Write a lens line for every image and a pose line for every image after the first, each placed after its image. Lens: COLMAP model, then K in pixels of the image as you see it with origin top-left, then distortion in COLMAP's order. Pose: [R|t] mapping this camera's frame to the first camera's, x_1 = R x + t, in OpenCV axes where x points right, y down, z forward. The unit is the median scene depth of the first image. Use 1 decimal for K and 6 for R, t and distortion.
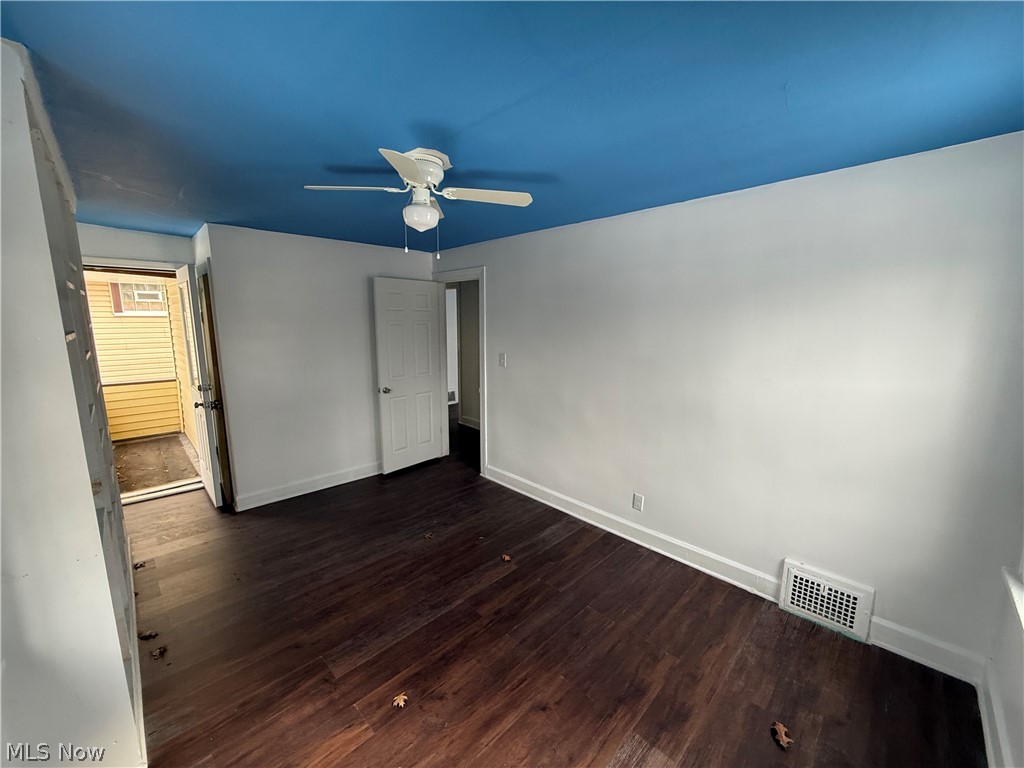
lens RADIAL K [[406.8, 0, 511.0], [0, 406.8, 385.5], [0, 0, 1]] dist [-0.001638, -0.000131]
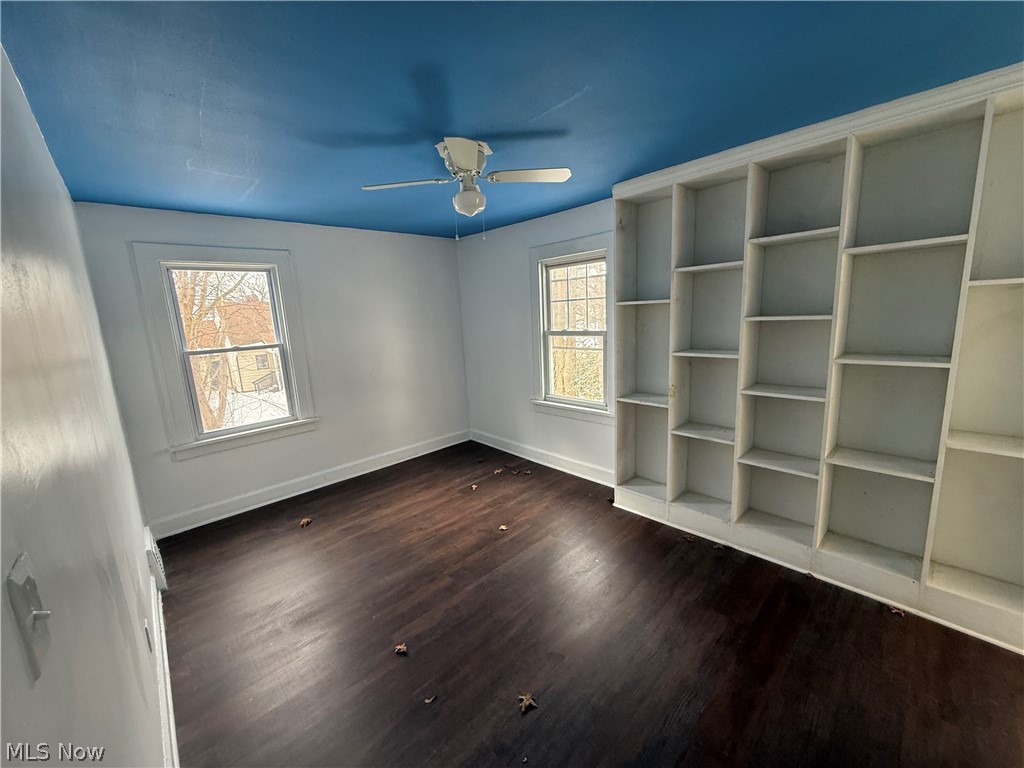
lens RADIAL K [[406.8, 0, 514.0], [0, 406.8, 385.4], [0, 0, 1]] dist [-0.001638, -0.000131]
pose [[-0.998907, 0.041174, 0.022125, -0.260631], [0.046223, 0.940470, 0.336718, -0.238548], [-0.006944, 0.337372, -0.941346, 1.653347]]
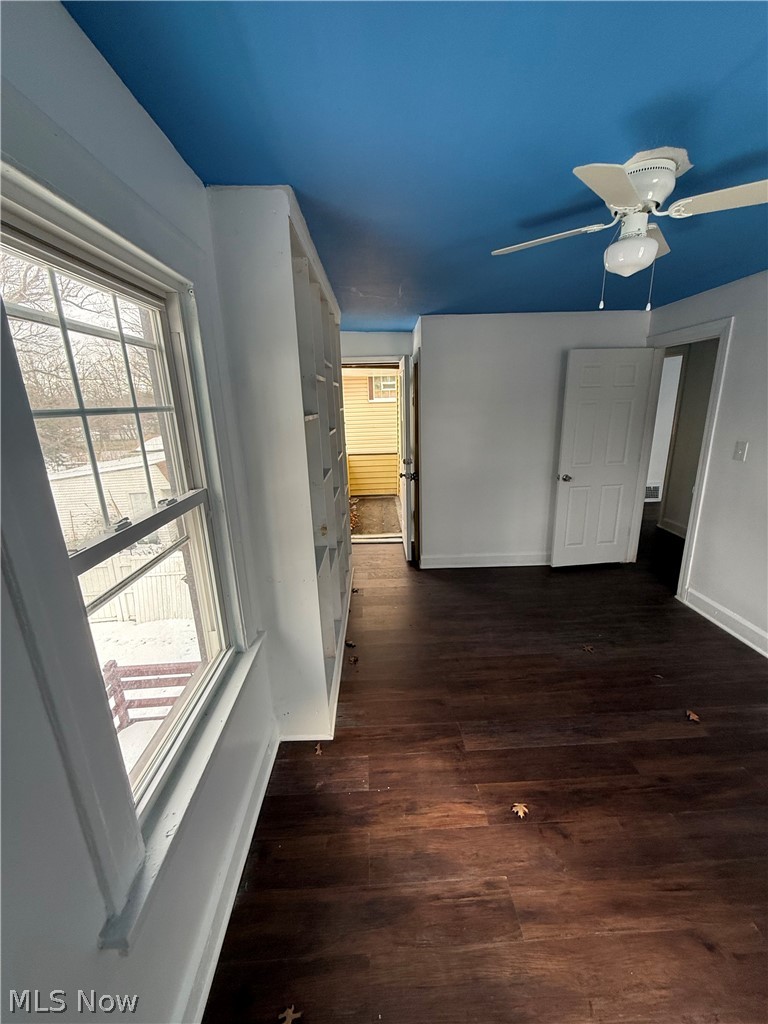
lens RADIAL K [[406.8, 0, 384.7], [0, 406.8, 511.3], [0, 0, 1]] dist [-0.001638, -0.000131]
pose [[0.734938, 0.150232, -0.661284, 0.010946], [-0.080285, 0.987570, 0.135132, -0.008045], [0.673365, -0.046223, 0.737864, 0.085168]]
